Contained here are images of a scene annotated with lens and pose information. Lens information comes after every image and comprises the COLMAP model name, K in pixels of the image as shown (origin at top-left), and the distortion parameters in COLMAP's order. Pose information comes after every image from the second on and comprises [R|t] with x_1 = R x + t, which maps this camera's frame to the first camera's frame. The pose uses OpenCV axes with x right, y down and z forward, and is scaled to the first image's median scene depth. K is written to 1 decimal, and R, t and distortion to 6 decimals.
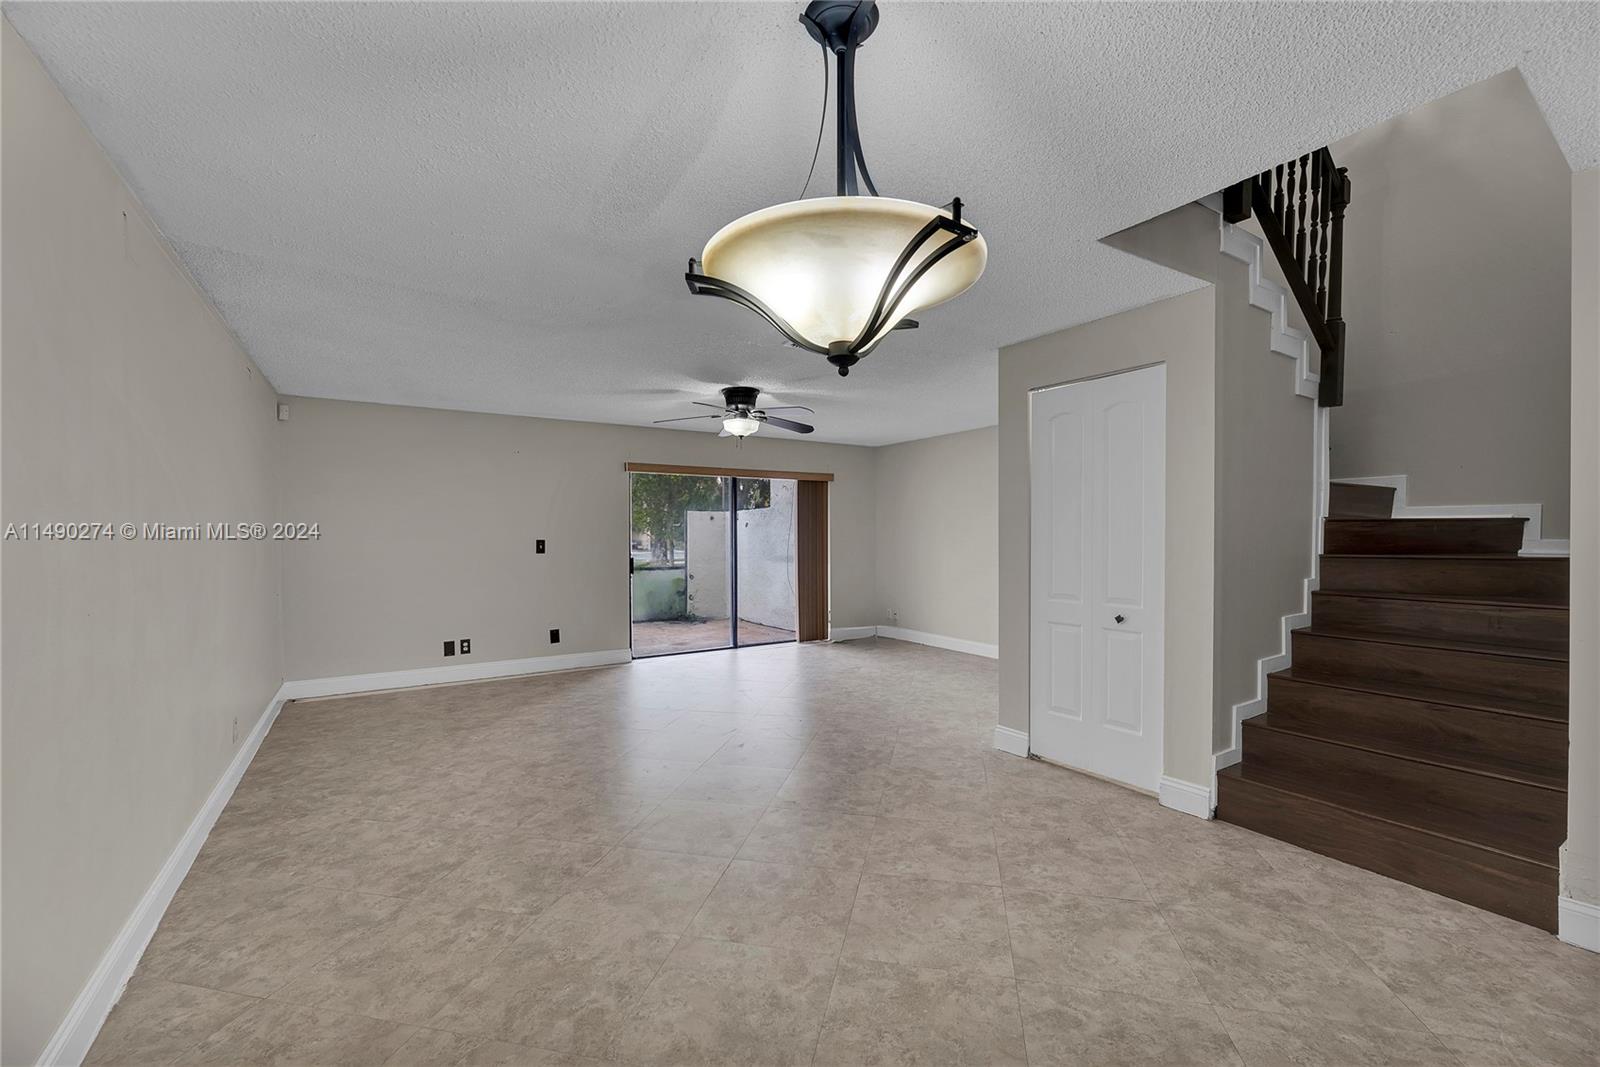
lens RADIAL K [[657.4, 0, 808.1], [0, 657.4, 555.3], [0, 0, 1]] dist [-0.001711, 0.000143]
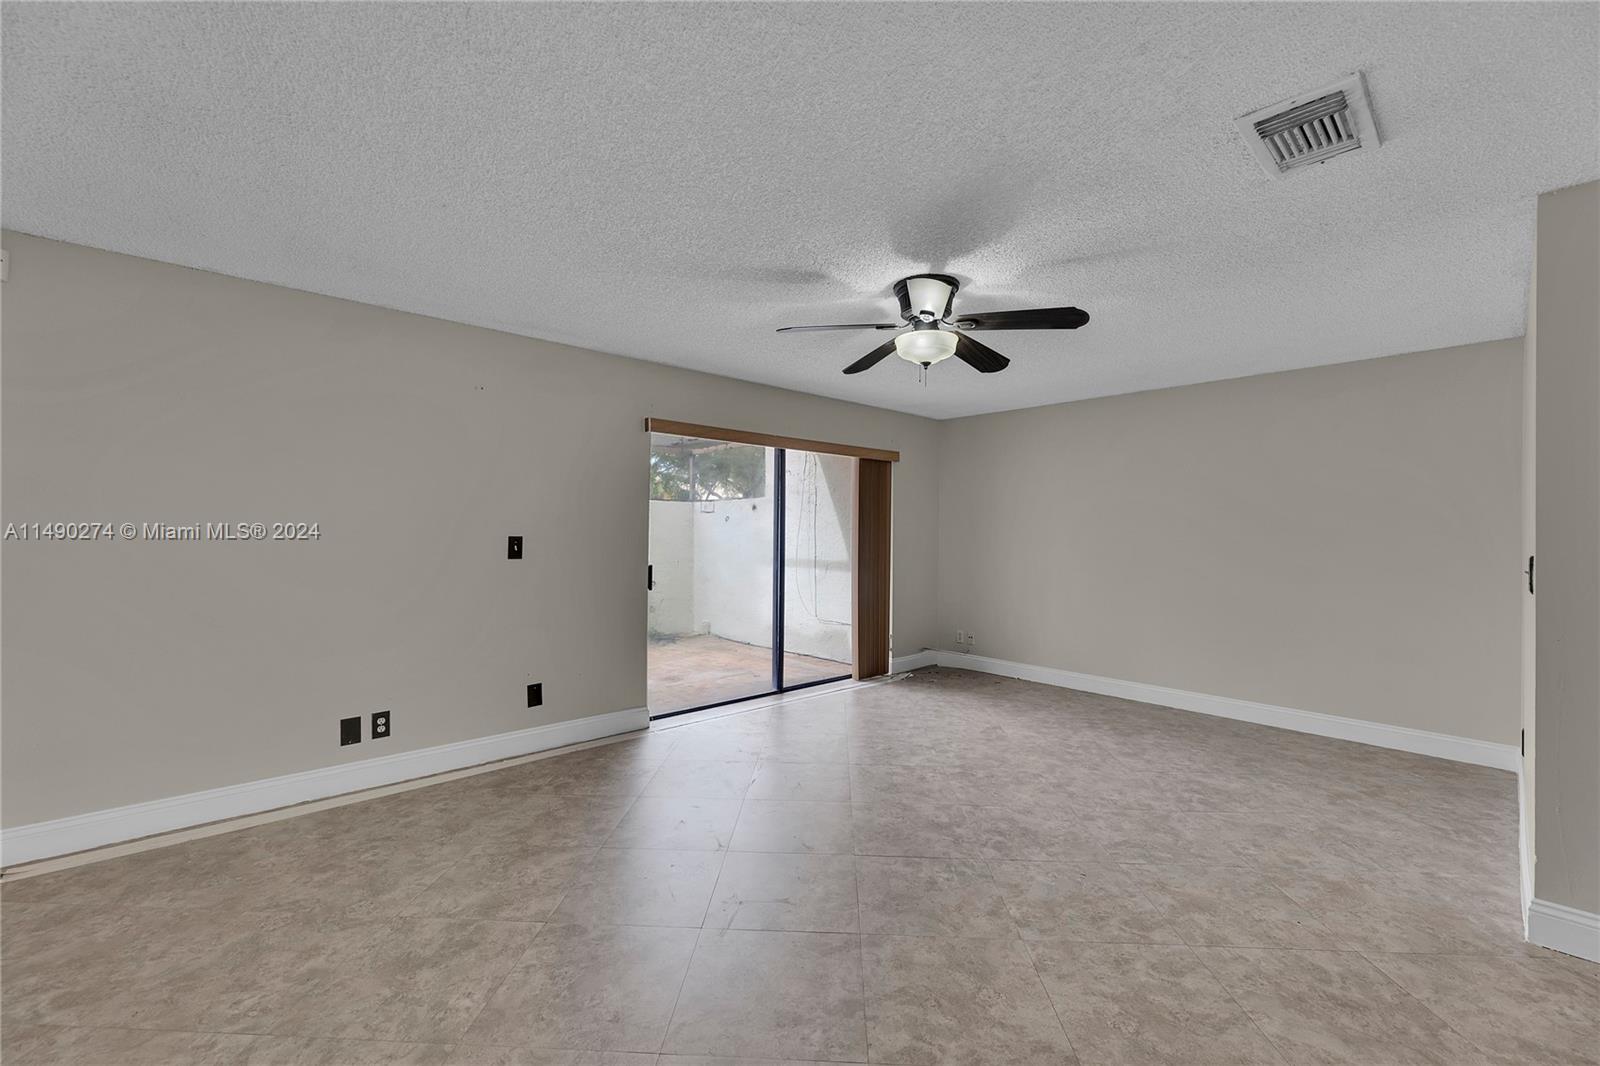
lens RADIAL K [[657.4, 0, 803.8], [0, 657.4, 532.5], [0, 0, 1]] dist [-0.001711, 0.000143]
pose [[0.986206, 0.012237, 0.165069, -0.422365], [-0.007523, 0.999547, -0.029153, -0.019464], [-0.165351, 0.027509, 0.985851, 0.621668]]
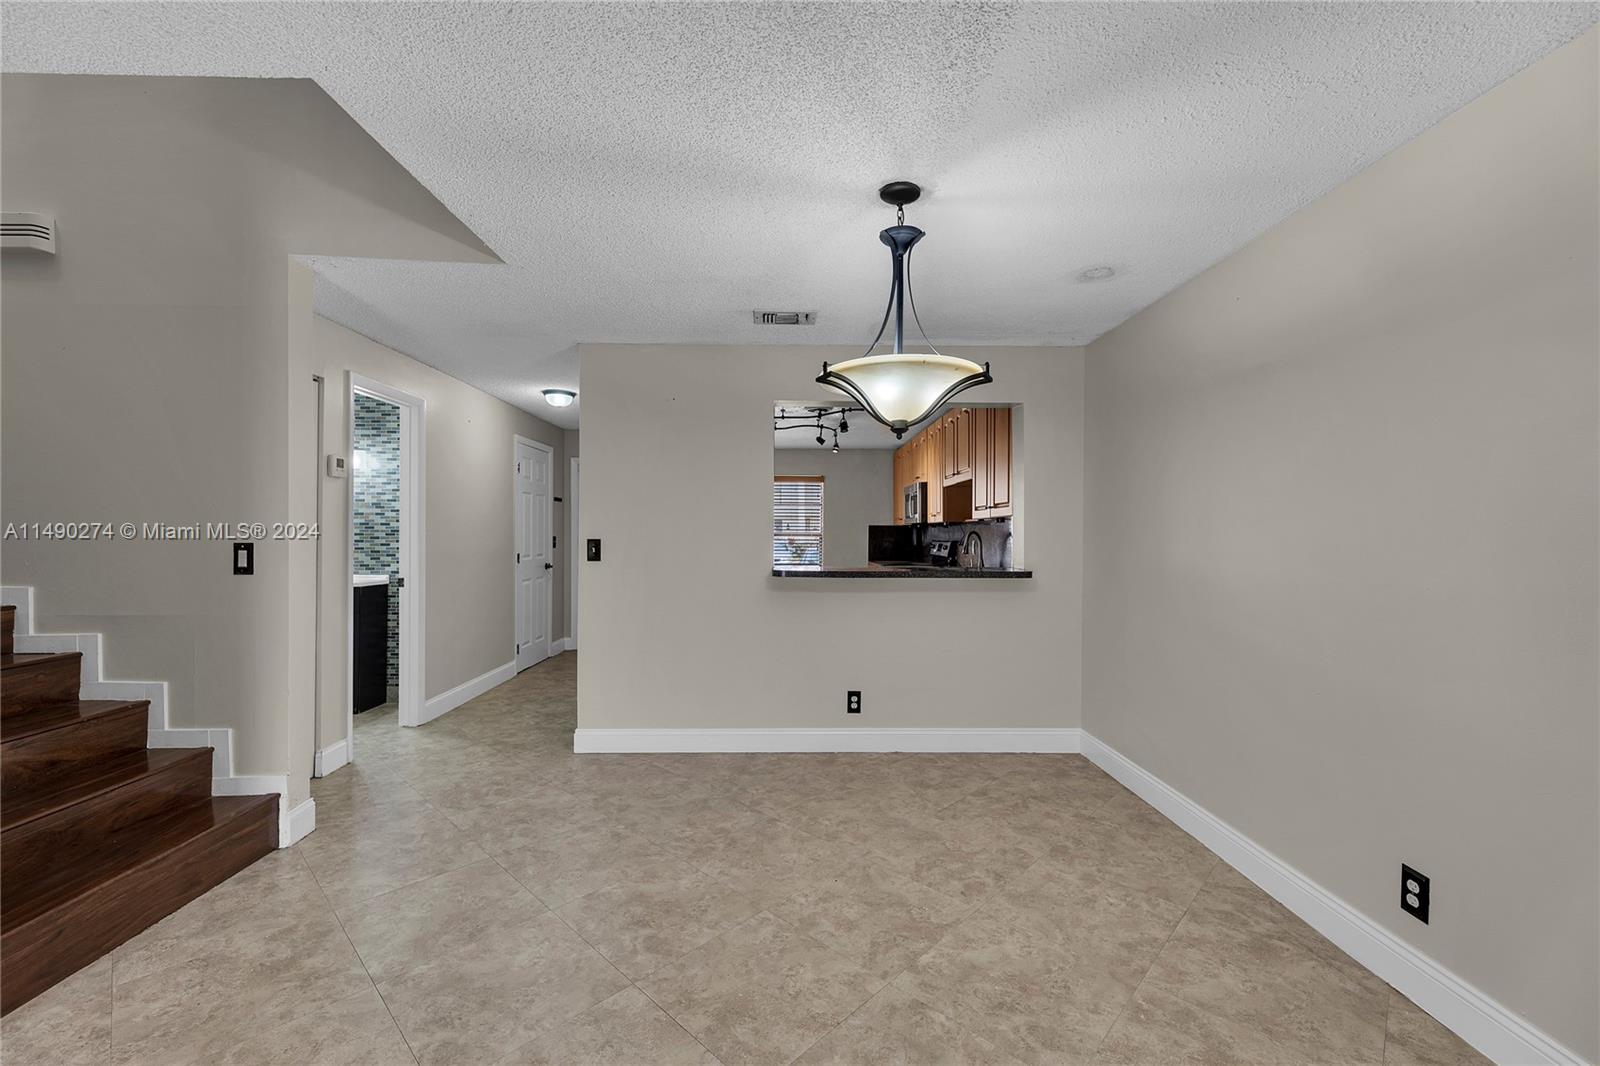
lens RADIAL K [[657.4, 0, 798.0], [0, 657.4, 532.1], [0, 0, 1]] dist [-0.001711, 0.000143]
pose [[-0.848139, 0.000328, 0.529774, -0.216627], [0.014632, 0.999633, 0.022807, -0.025002], [-0.529572, 0.027095, -0.847832, 0.884830]]
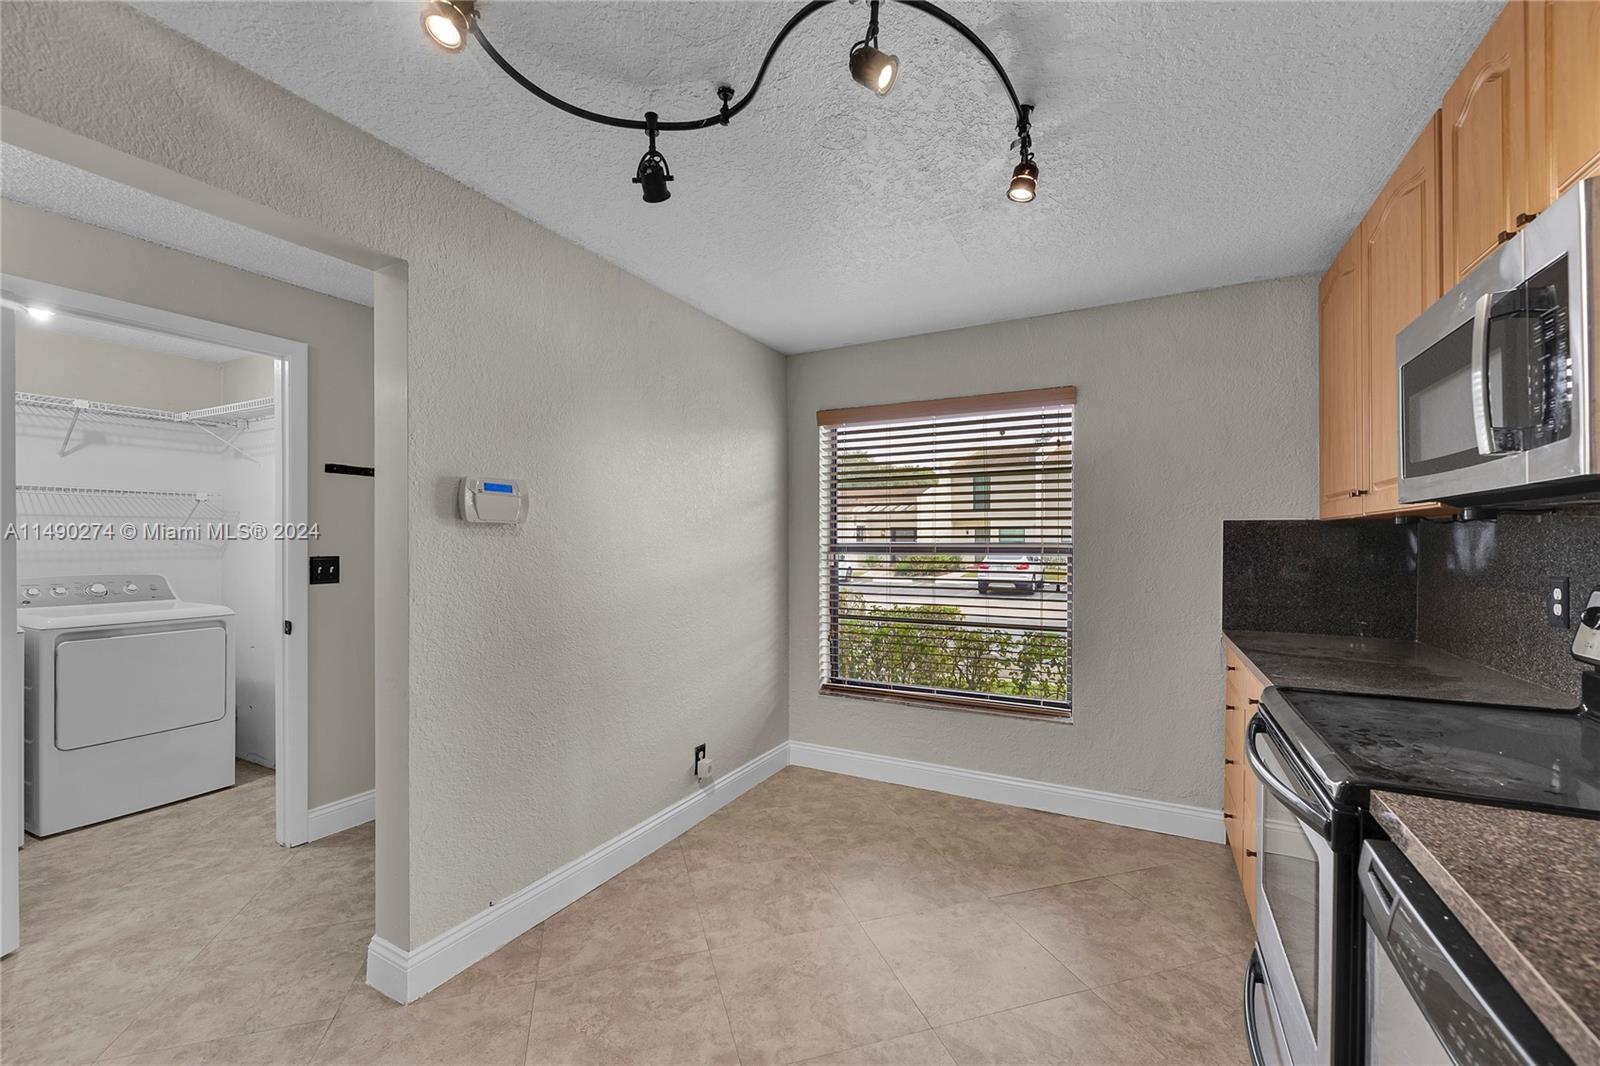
lens RADIAL K [[657.4, 0, 802.5], [0, 657.4, 547.0], [0, 0, 1]] dist [-0.001711, 0.000143]
pose [[-0.488104, -0.004205, 0.872775, 0.392094], [0.029292, 0.999346, 0.021197, 0.008772], [-0.872294, 0.035911, -0.487661, -0.452560]]
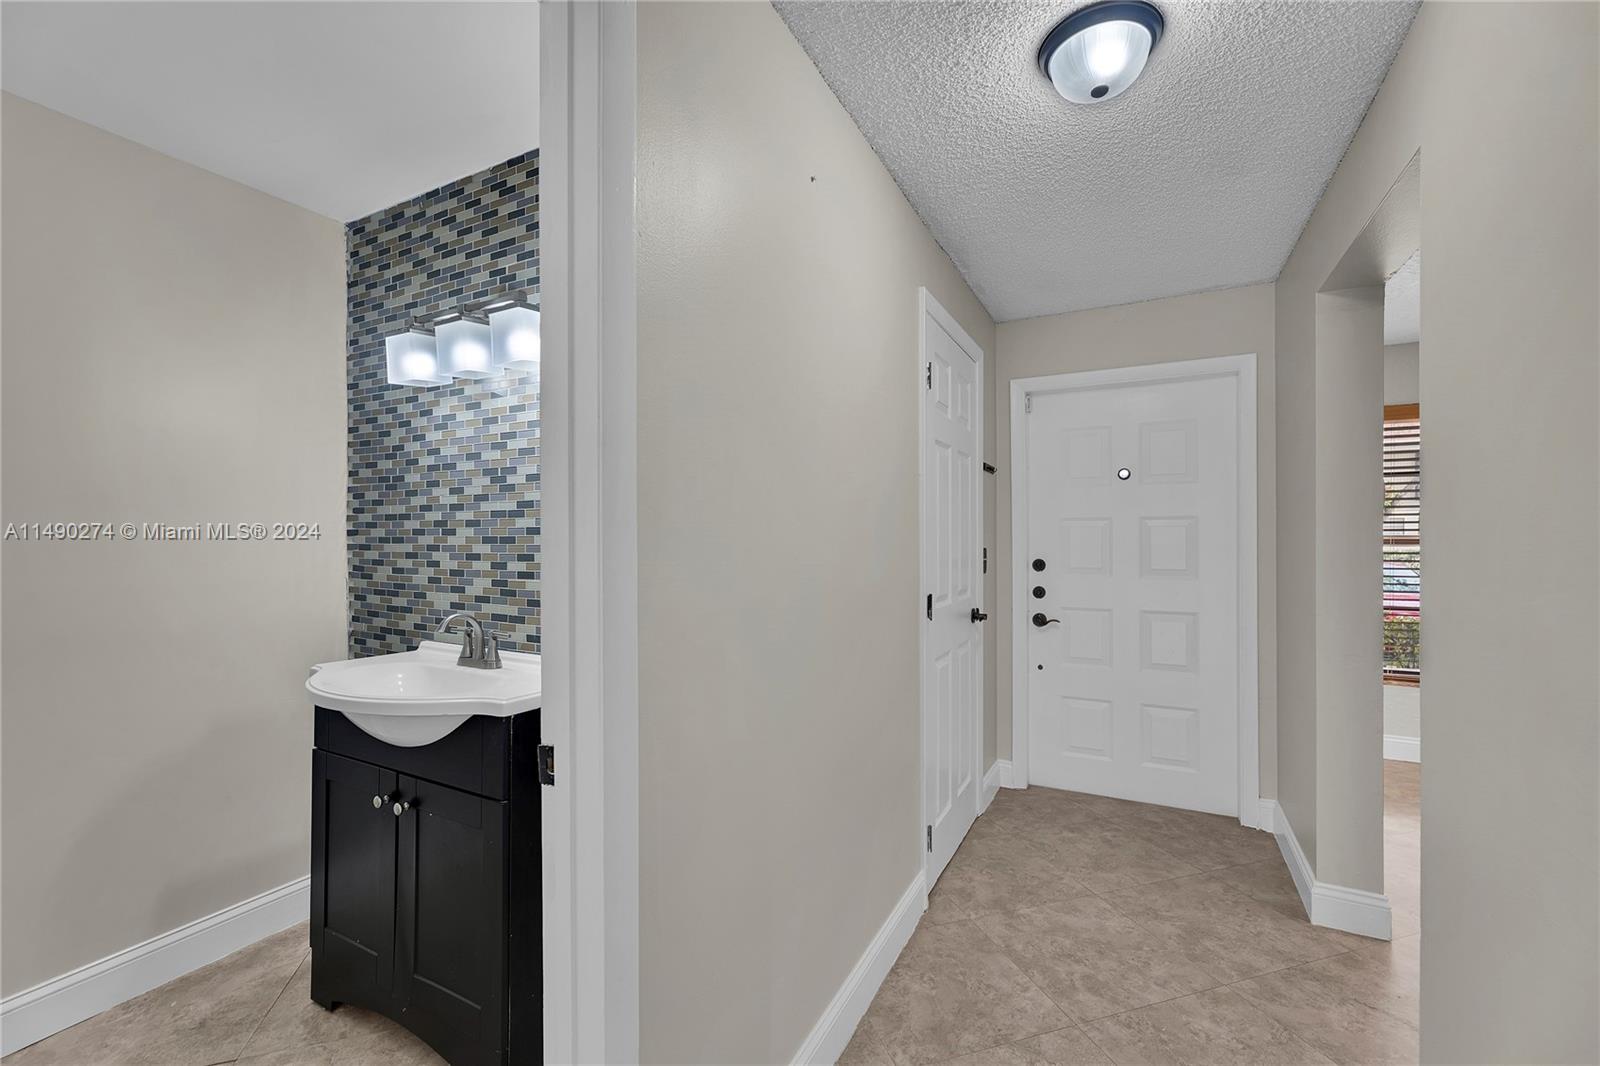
lens RADIAL K [[657.4, 0, 799.6], [0, 657.4, 539.4], [0, 0, 1]] dist [-0.001711, 0.000143]
pose [[-0.487846, 0.002849, 0.872925, 0.732460], [0.031129, 0.999415, 0.014134, -0.011176], [-0.872374, 0.034069, -0.487650, 0.295933]]
